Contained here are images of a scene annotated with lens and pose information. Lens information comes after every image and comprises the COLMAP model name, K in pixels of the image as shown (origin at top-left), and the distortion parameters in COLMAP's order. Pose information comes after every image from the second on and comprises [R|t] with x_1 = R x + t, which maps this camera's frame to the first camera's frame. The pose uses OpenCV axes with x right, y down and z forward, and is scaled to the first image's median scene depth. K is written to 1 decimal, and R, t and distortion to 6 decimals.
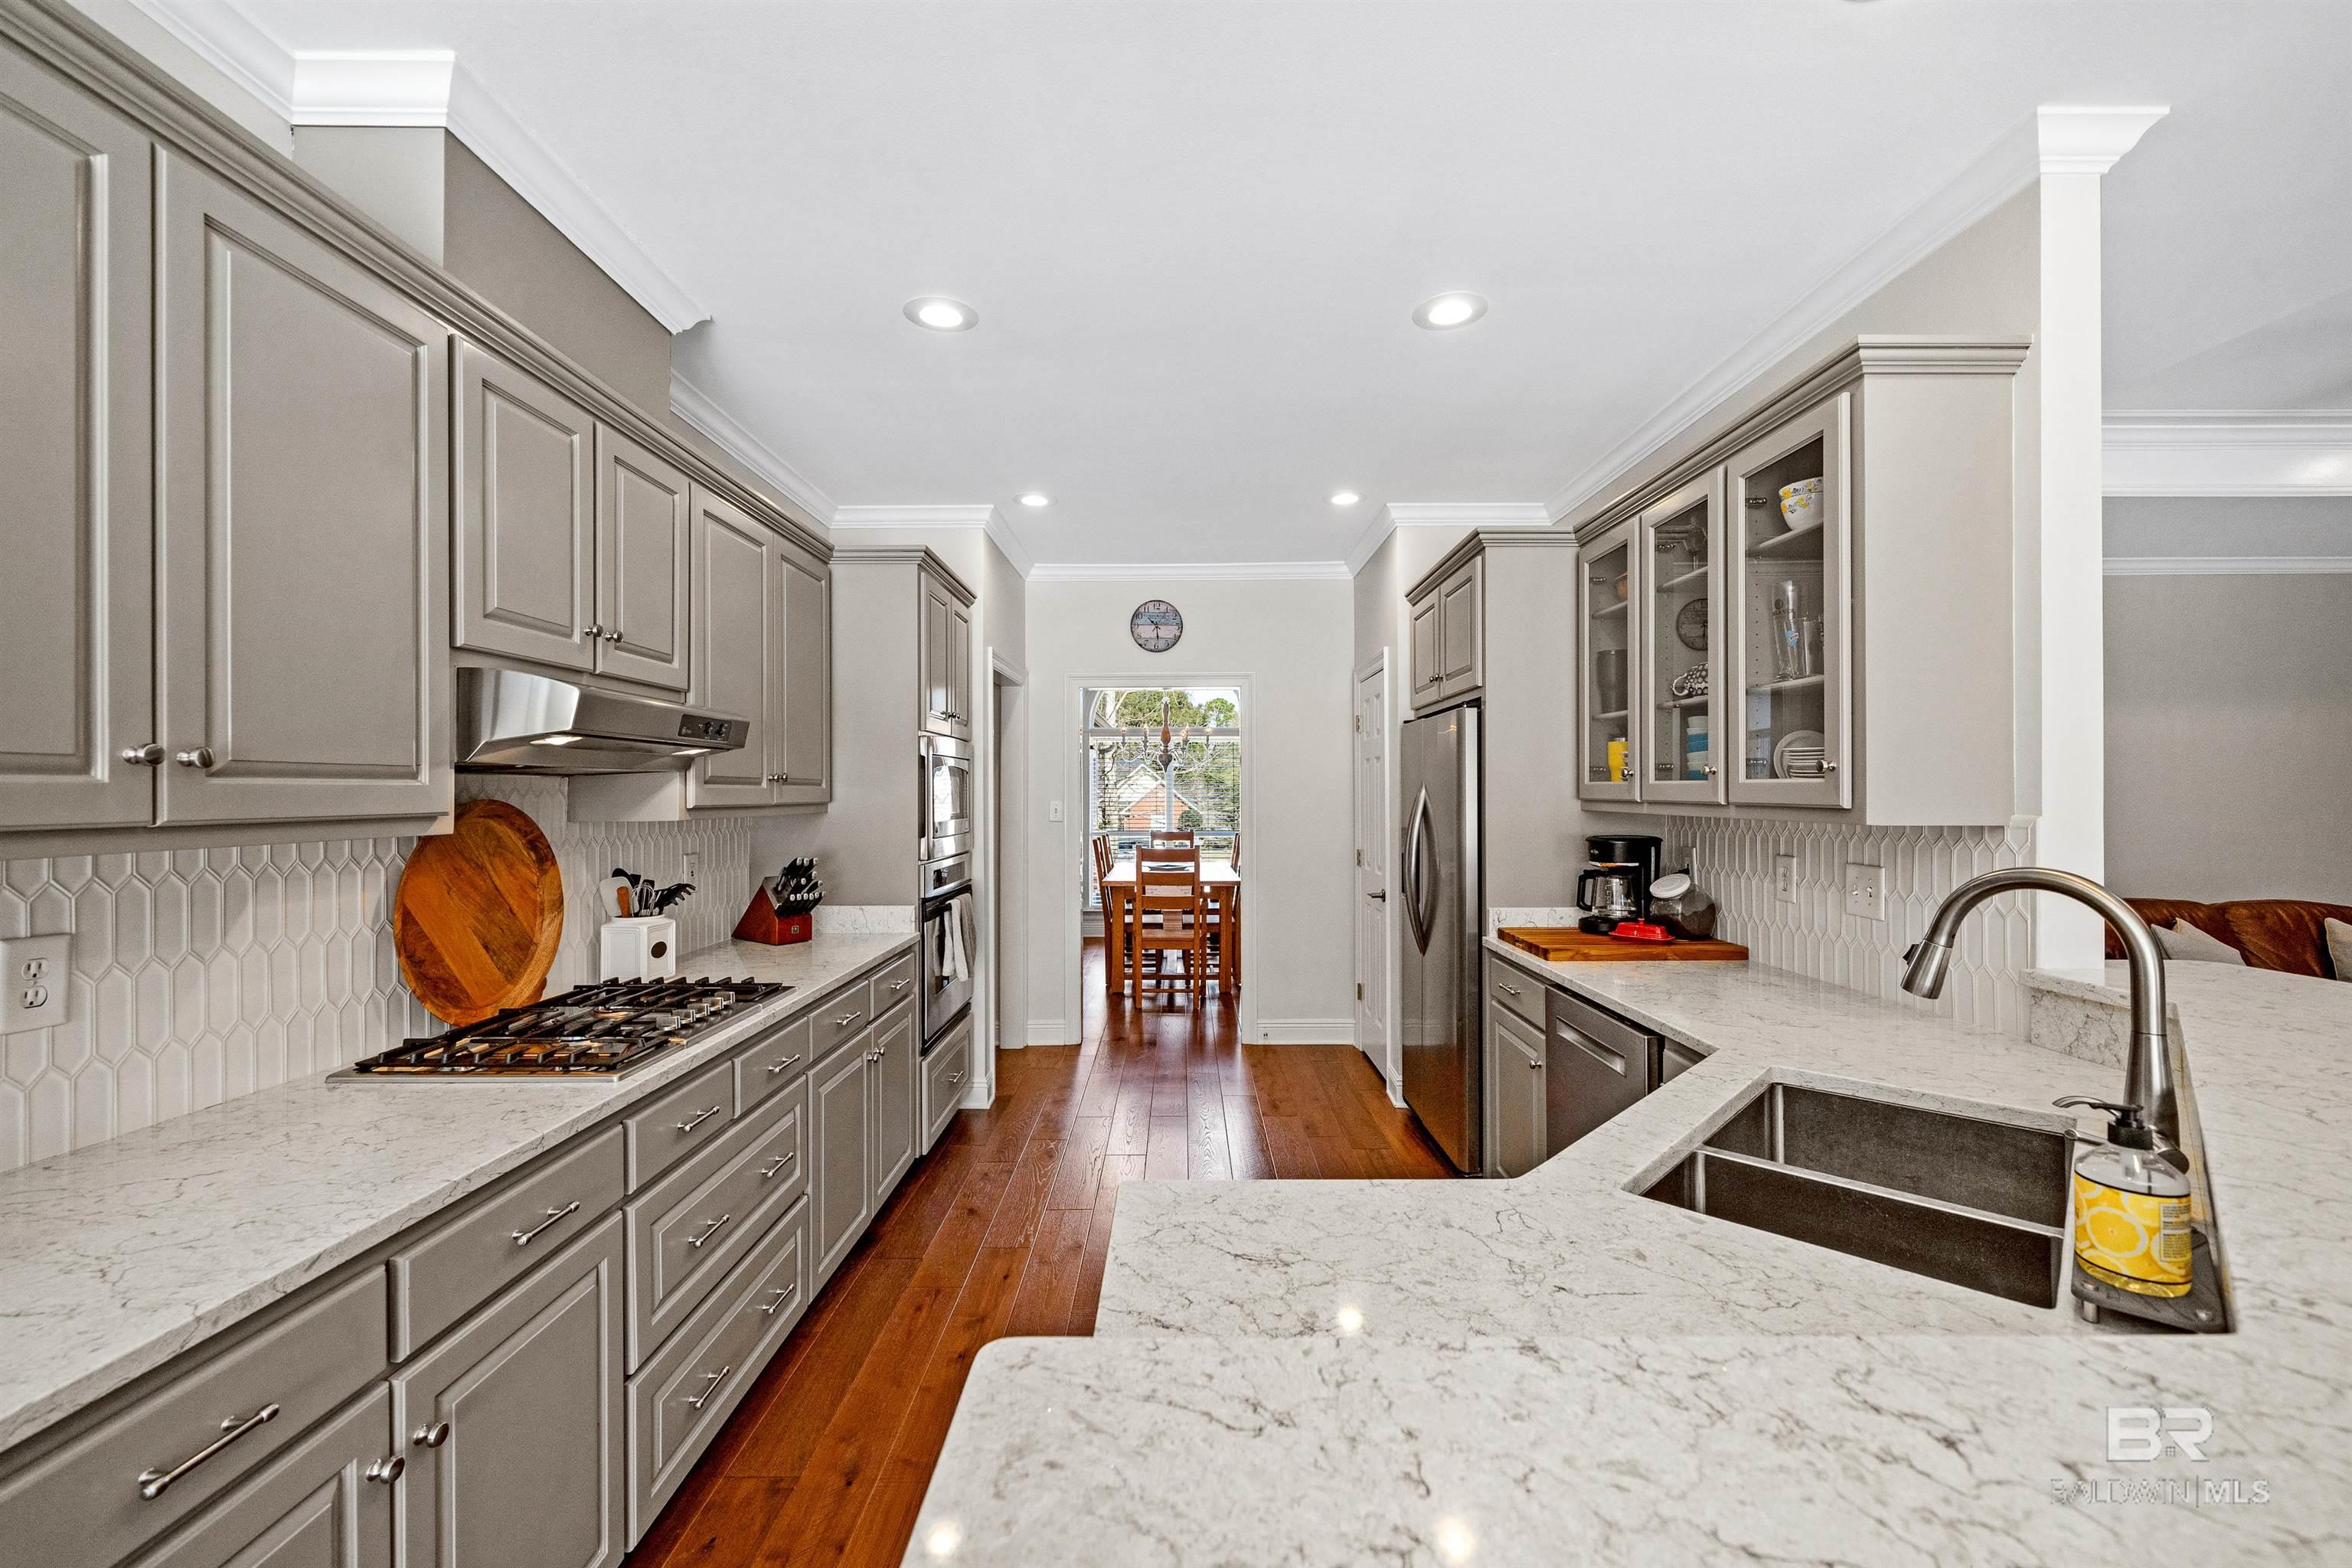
lens RADIAL K [[943.3, 0, 1181.3], [0, 943.3, 784.0], [0, 0, 1]] dist [0.000228, -0.000435]
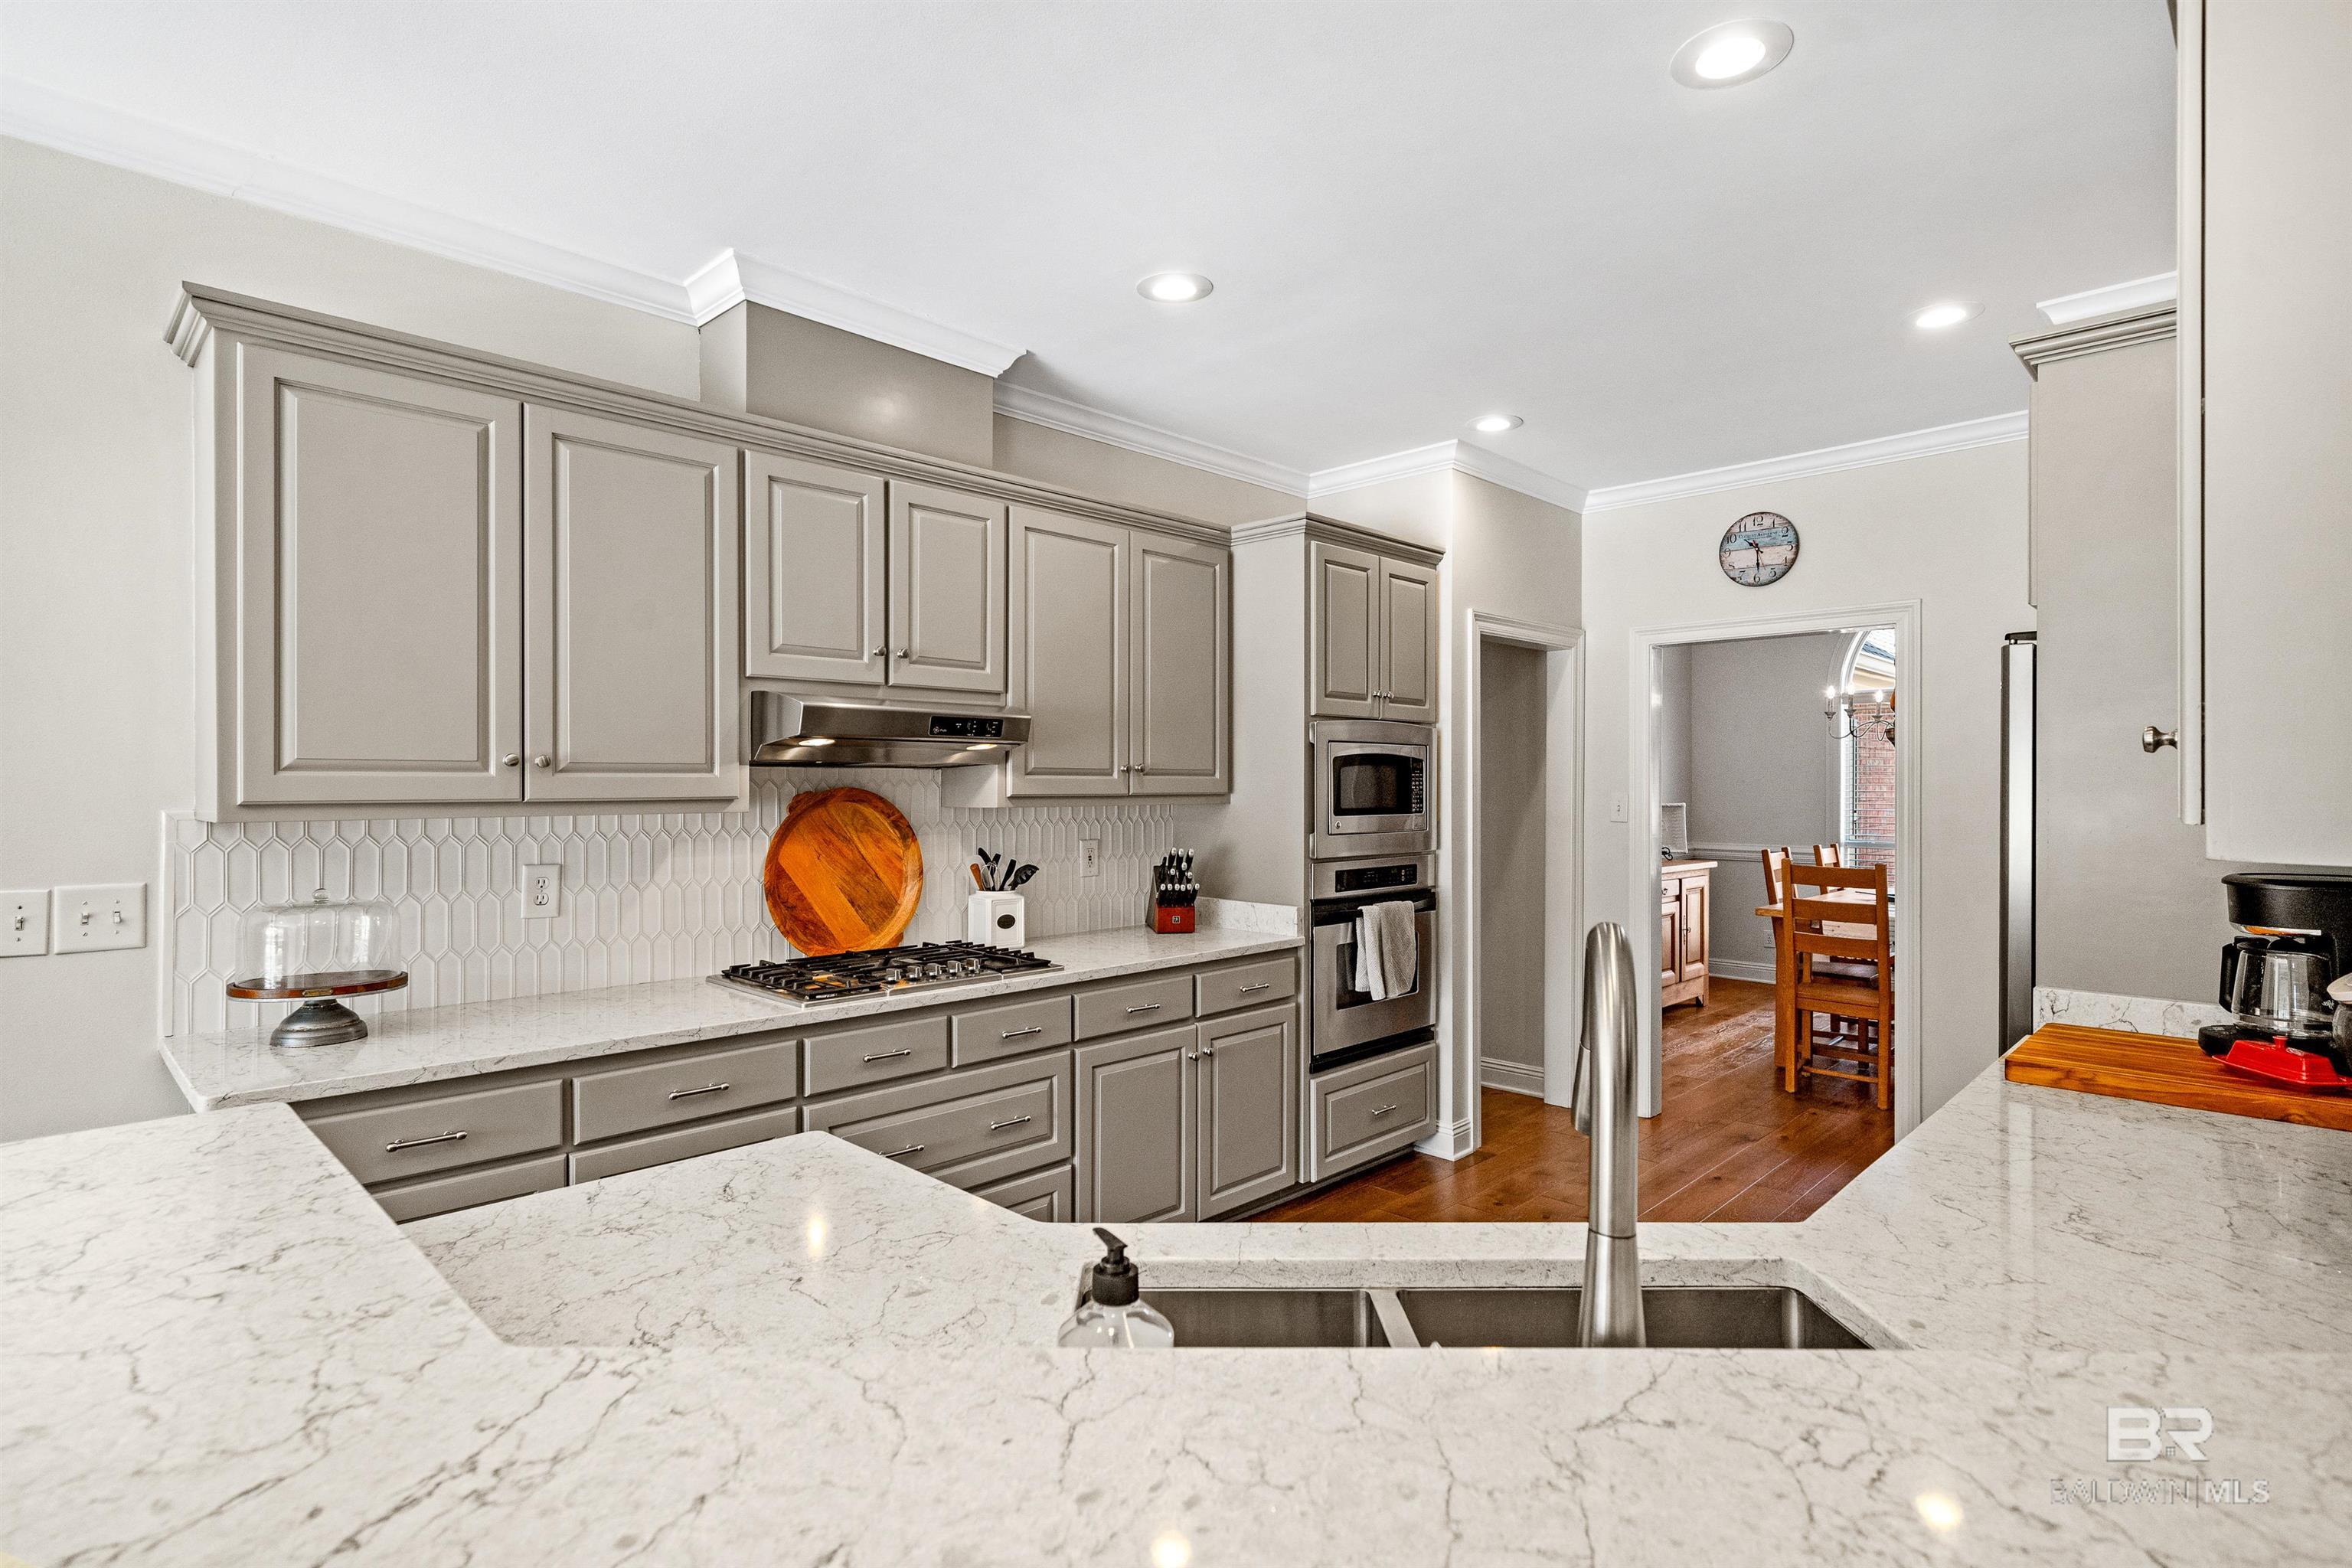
lens RADIAL K [[1166.0, 0, 1175.2], [0, 1166.0, 779.7], [0, 0, 1]] dist [0.004398, -0.000266]
pose [[0.714330, 0.002772, -0.699803, 0.649694], [0.002256, 0.999978, 0.006263, -0.003036], [0.699805, -0.006053, 0.714308, 0.162887]]
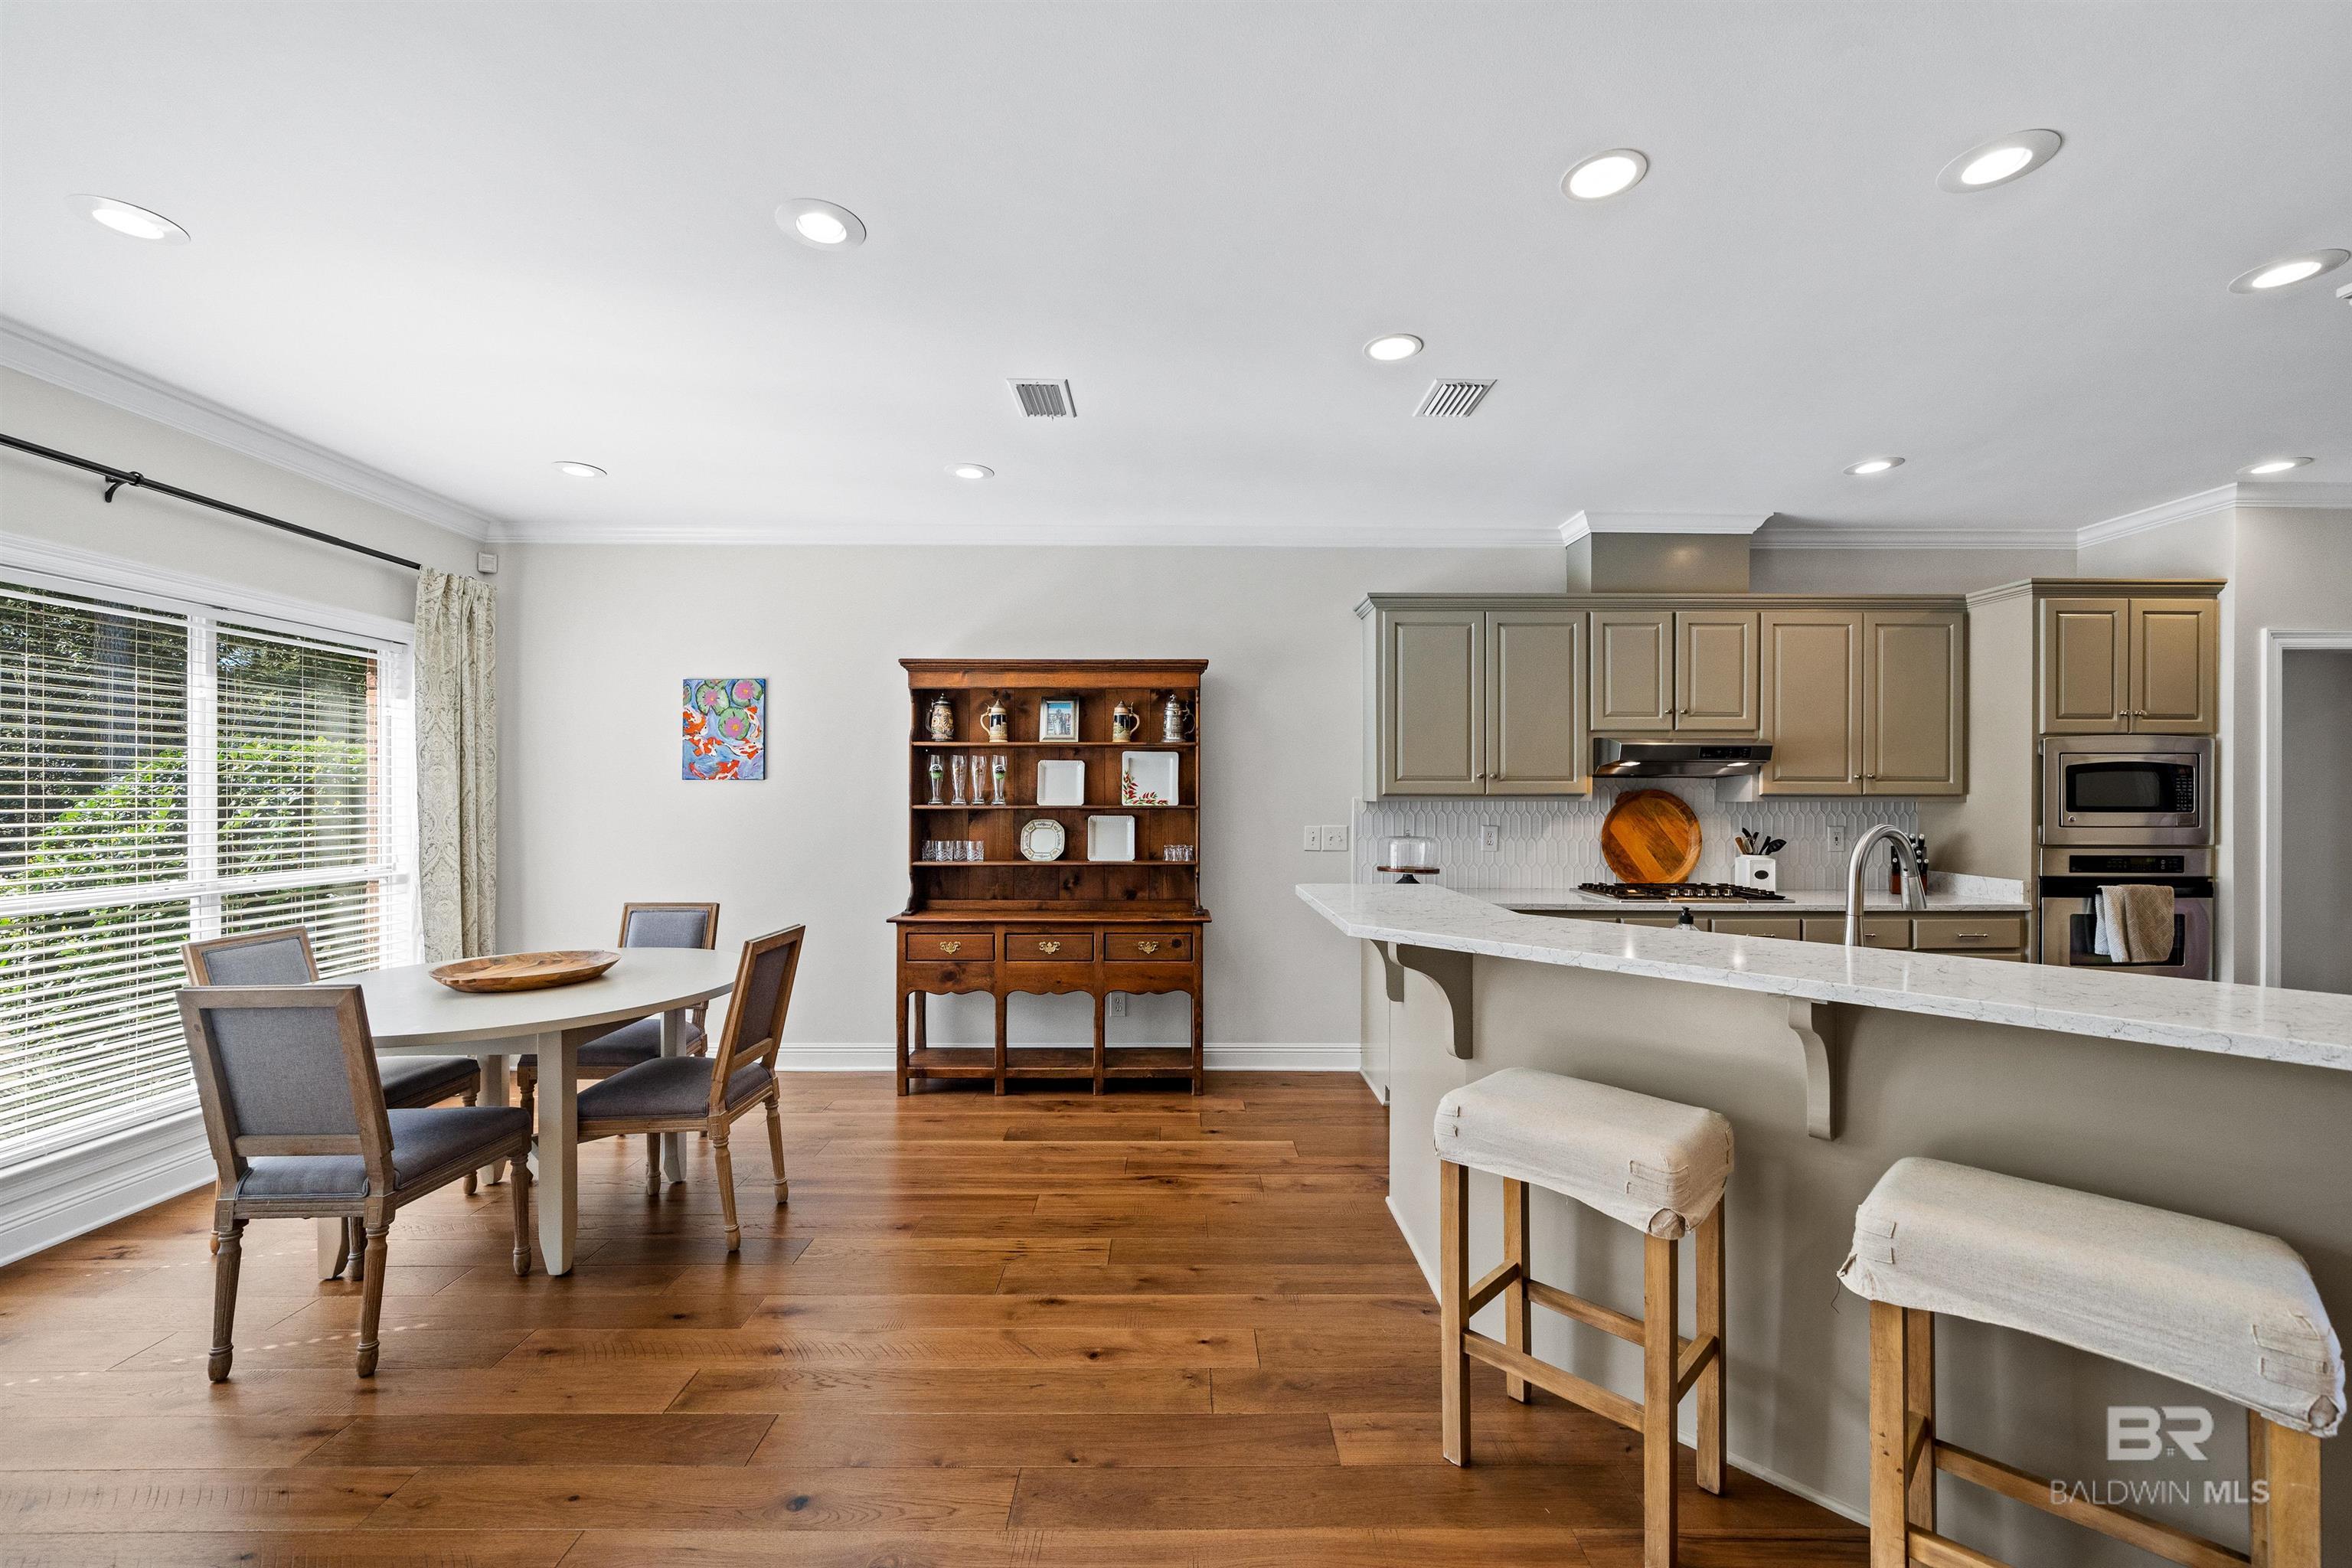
lens RADIAL K [[930.4, 0, 1174.3], [0, 930.4, 790.9], [0, 0, 1]] dist [-0.005537, 0.000568]
pose [[0.009205, 0.003023, -0.999953, 1.352590], [0.006450, 0.999974, 0.003083, 0.005998], [0.999937, -0.006478, 0.009185, -0.140688]]
